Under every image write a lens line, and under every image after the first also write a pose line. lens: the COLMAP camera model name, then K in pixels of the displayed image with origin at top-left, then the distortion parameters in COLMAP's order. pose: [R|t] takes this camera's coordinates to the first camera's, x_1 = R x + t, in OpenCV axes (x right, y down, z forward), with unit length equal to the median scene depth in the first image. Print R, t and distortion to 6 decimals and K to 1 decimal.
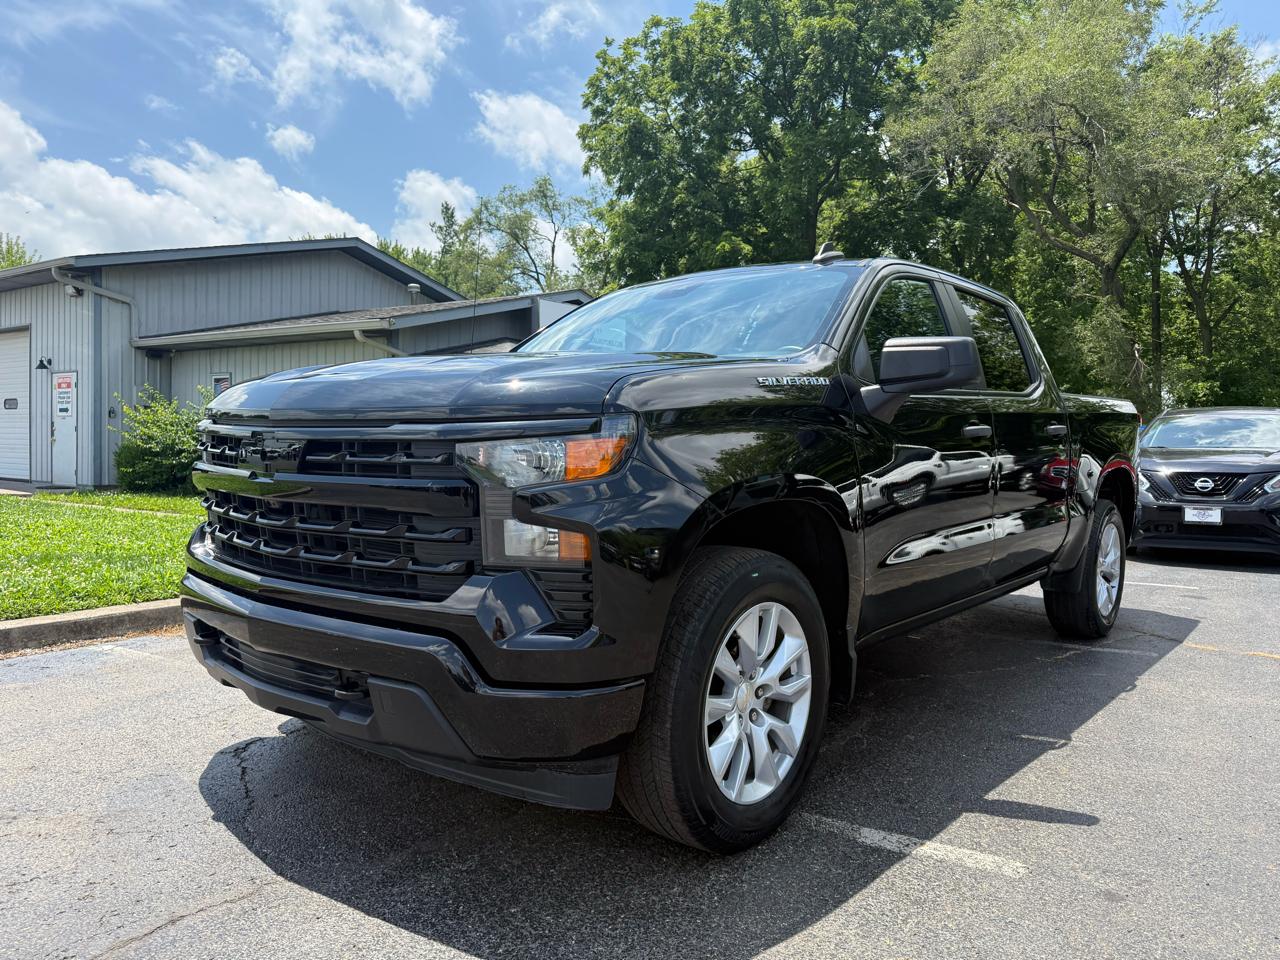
lens RADIAL K [[917.5, 0, 627.4], [0, 917.5, 473.6], [0, 0, 1]] dist [-0.001214, 0.003052]
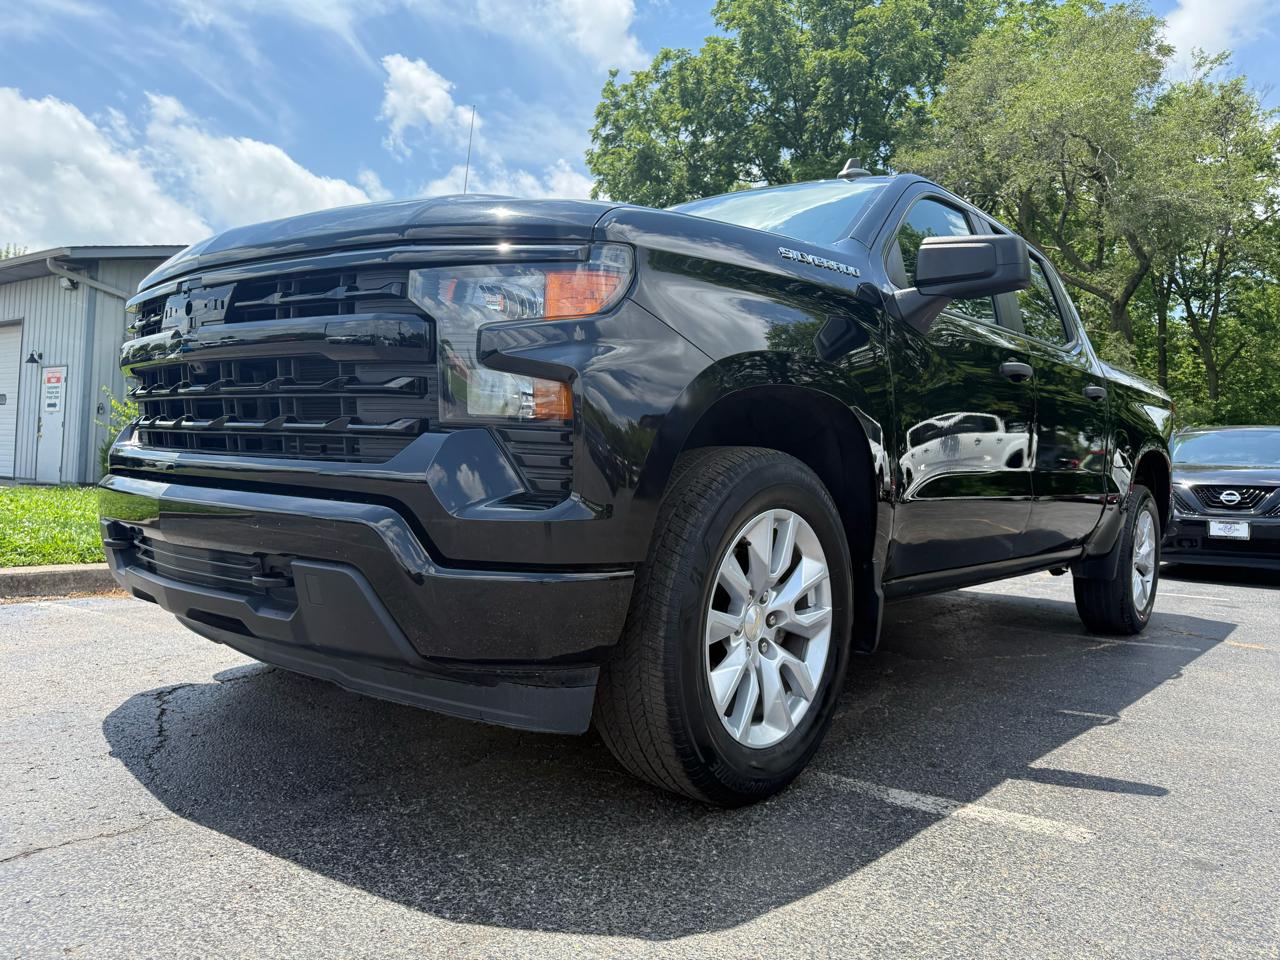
lens RADIAL K [[917.5, 0, 631.2], [0, 917.5, 473.2], [0, 0, 1]] dist [-0.001214, 0.003052]
pose [[0.999528, 0.030603, 0.002788, 0.009153], [-0.030468, 0.998741, -0.039853, 0.135460], [-0.004004, 0.039750, 0.999202, 0.150191]]
